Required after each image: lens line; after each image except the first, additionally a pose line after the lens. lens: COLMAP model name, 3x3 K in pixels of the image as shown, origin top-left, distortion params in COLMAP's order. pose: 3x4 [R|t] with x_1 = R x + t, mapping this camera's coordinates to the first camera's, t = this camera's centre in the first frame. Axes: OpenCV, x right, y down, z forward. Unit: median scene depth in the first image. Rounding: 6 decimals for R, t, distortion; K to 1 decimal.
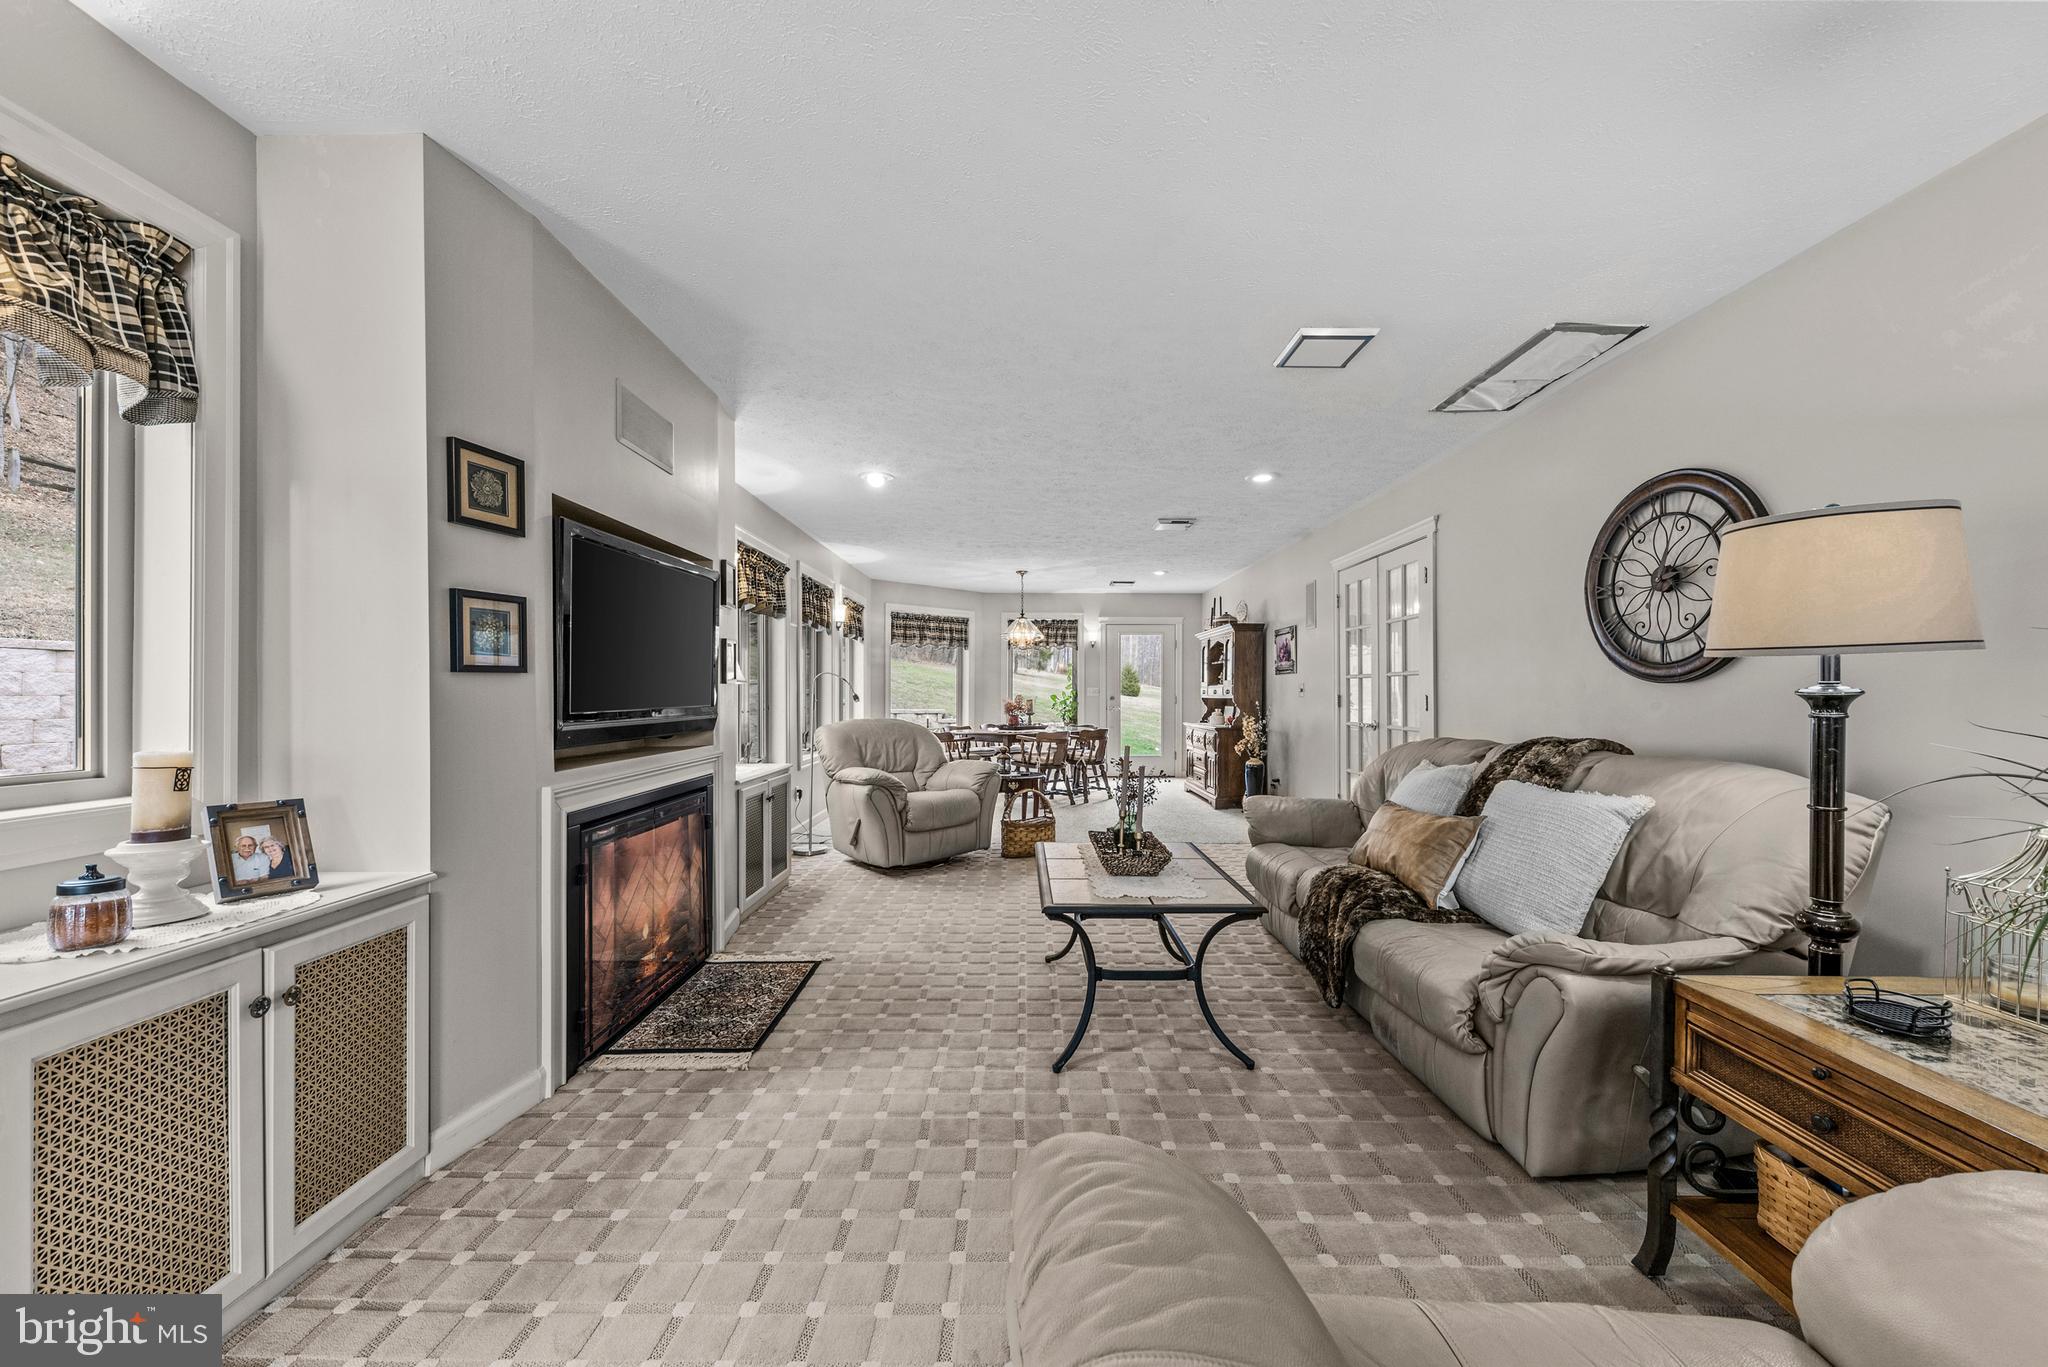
lens RADIAL K [[756.0, 0, 1024.5], [0, 756.0, 697.0], [0, 0, 1]] dist [0.007829, -0.000133]
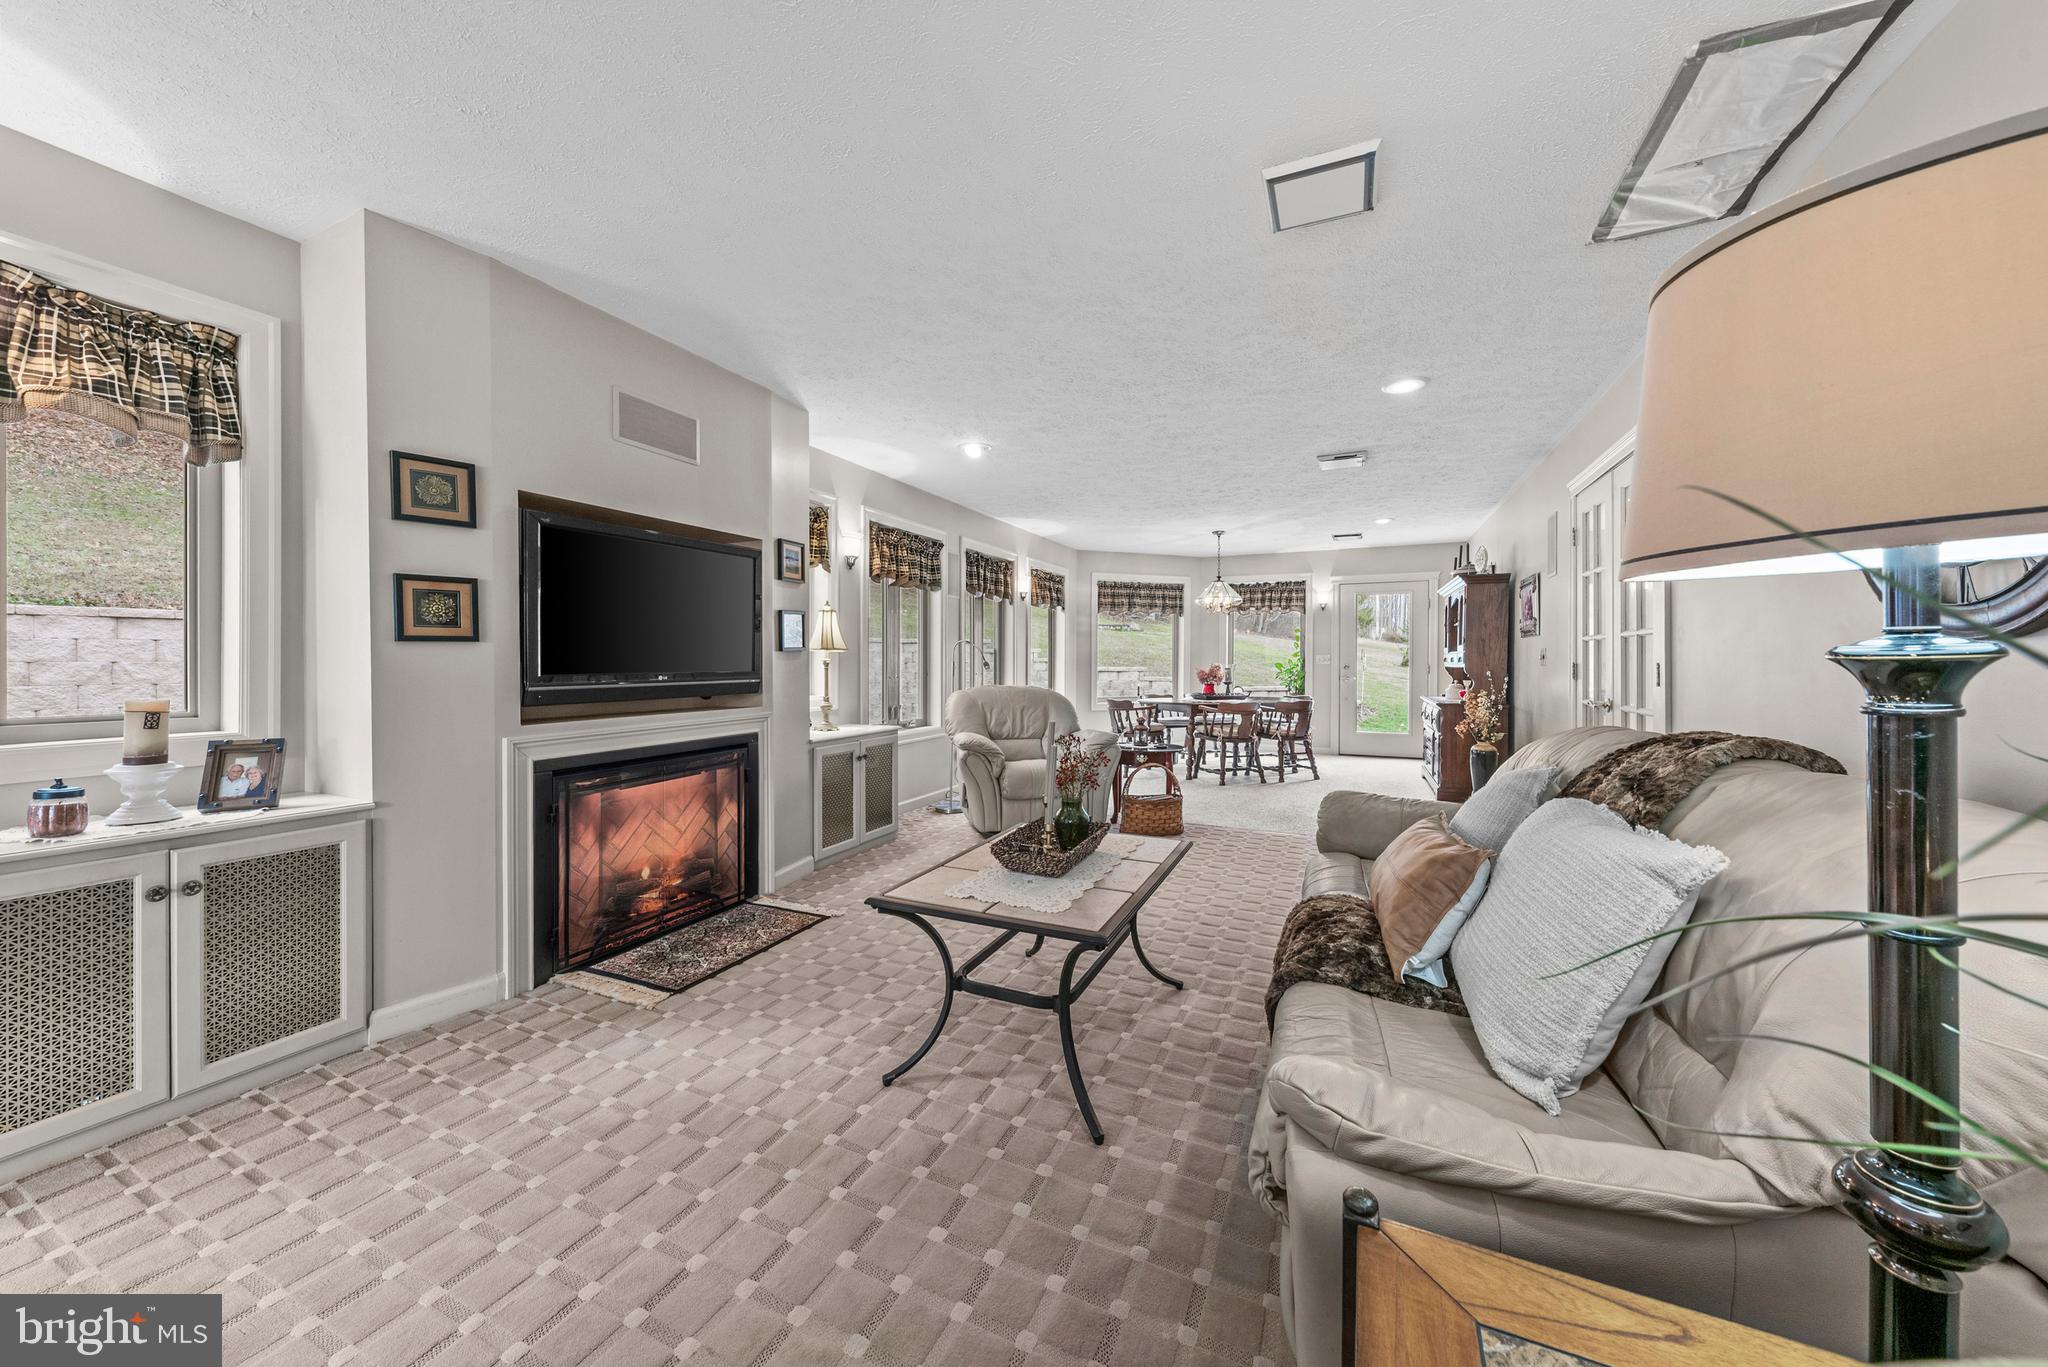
lens RADIAL K [[718.0, 0, 1022.6], [0, 718.0, 668.2], [0, 0, 1]] dist [0.006771, -0.000081]
pose [[0.905290, 0.005386, -0.424761, 0.566455], [-0.003687, 0.999982, 0.004822, 0.001165], [0.424779, -0.002800, 0.905293, 0.316257]]
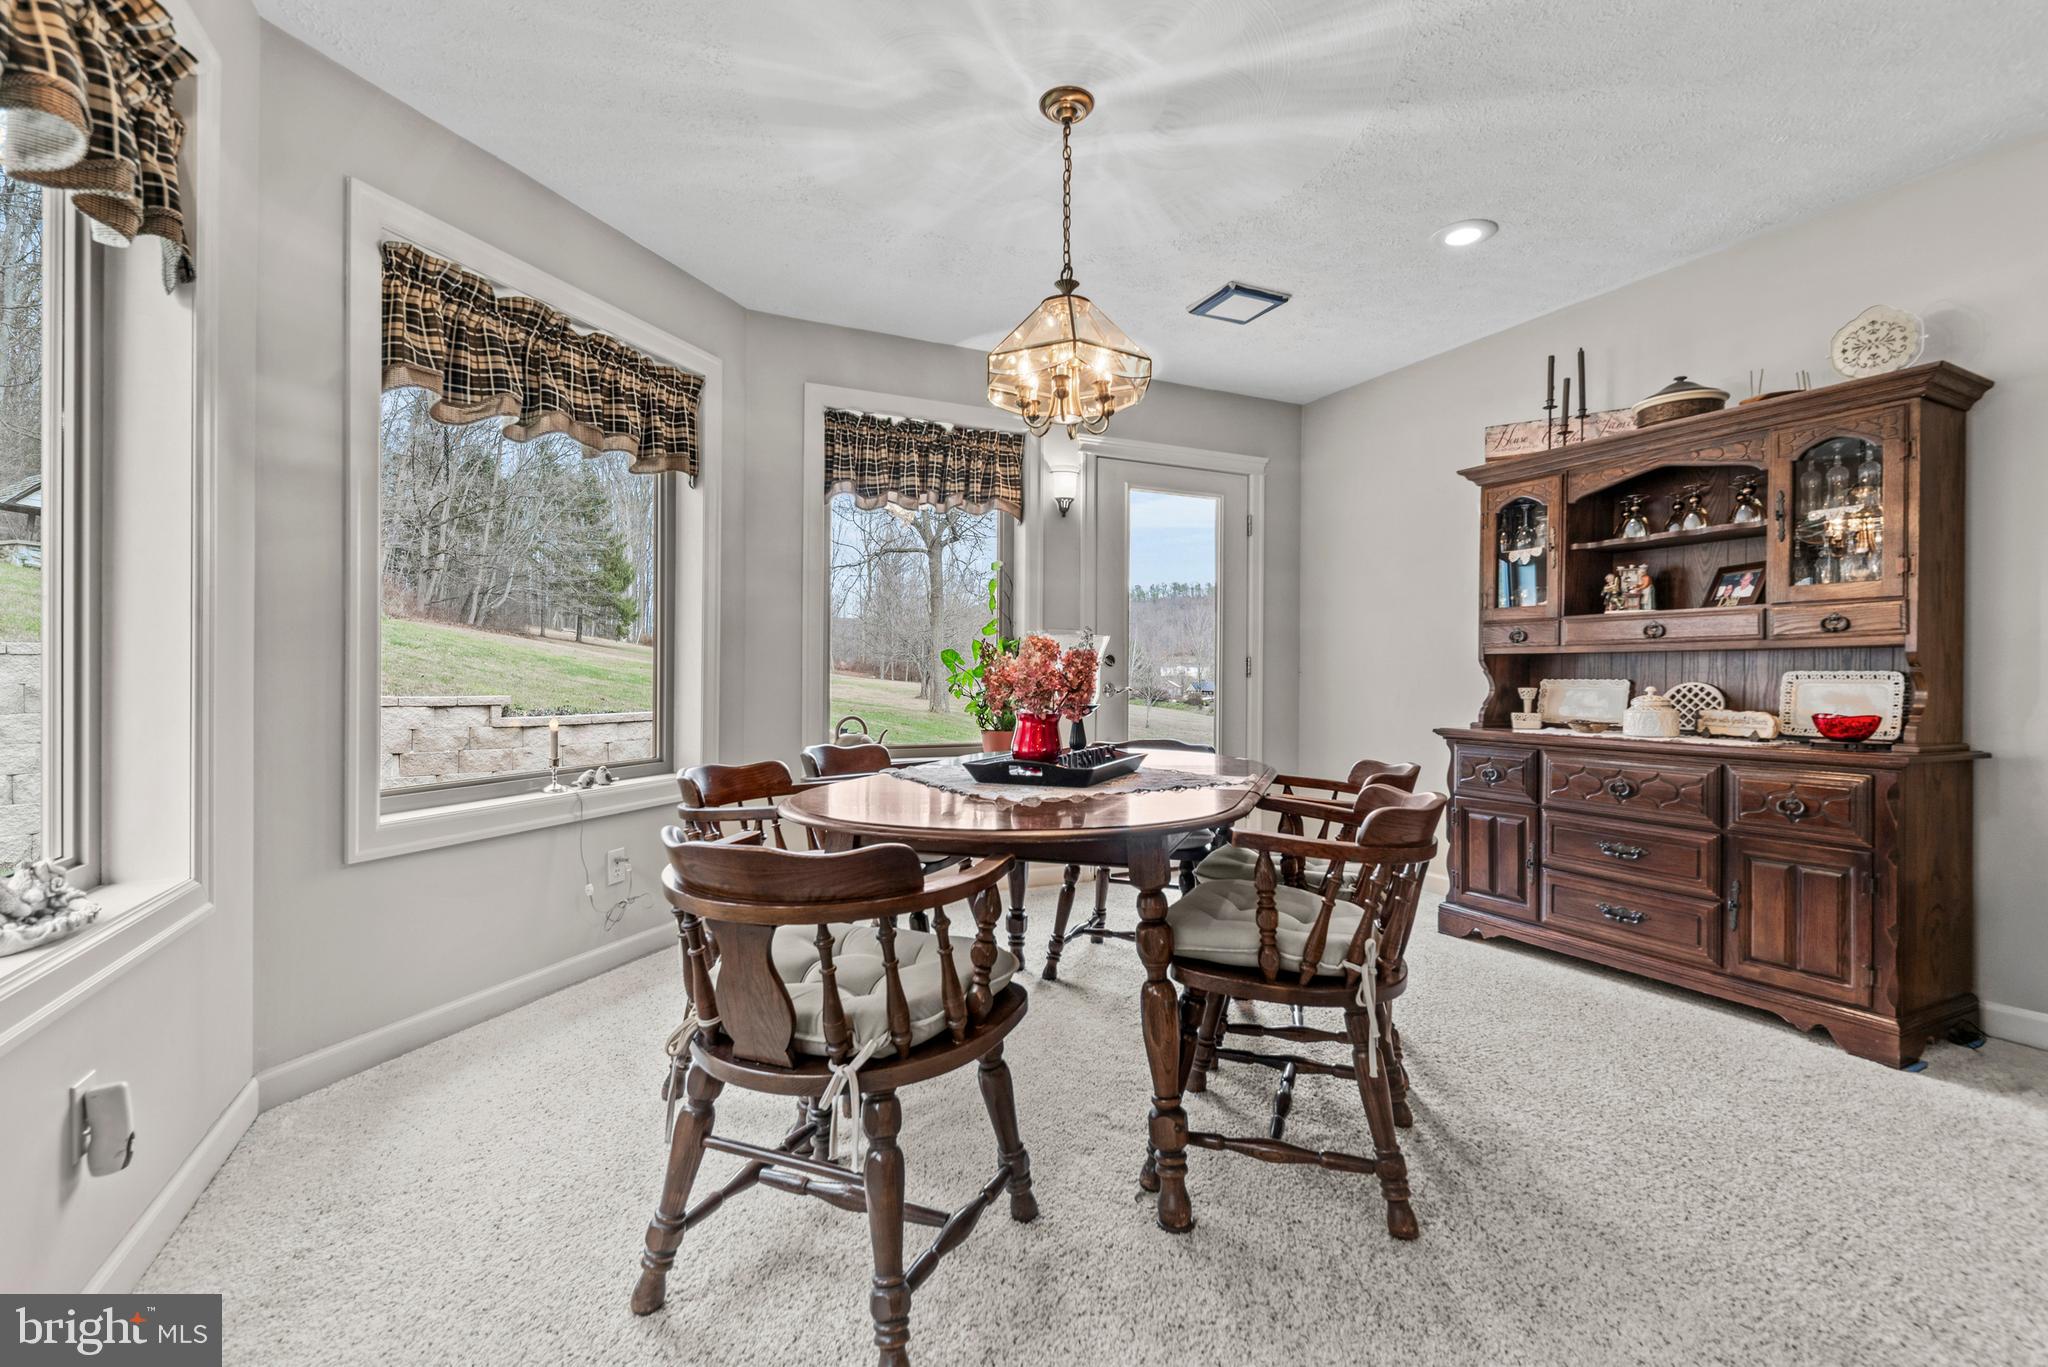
lens RADIAL K [[888.3, 0, 1024.1], [0, 888.3, 679.8], [0, 0, 1]] dist [0.001456, 0.000007]
pose [[0.899802, 0.003351, 0.436286, -0.481128], [-0.005806, 0.999974, 0.004293, 0.043839], [-0.436260, -0.006396, 0.899798, 2.731279]]
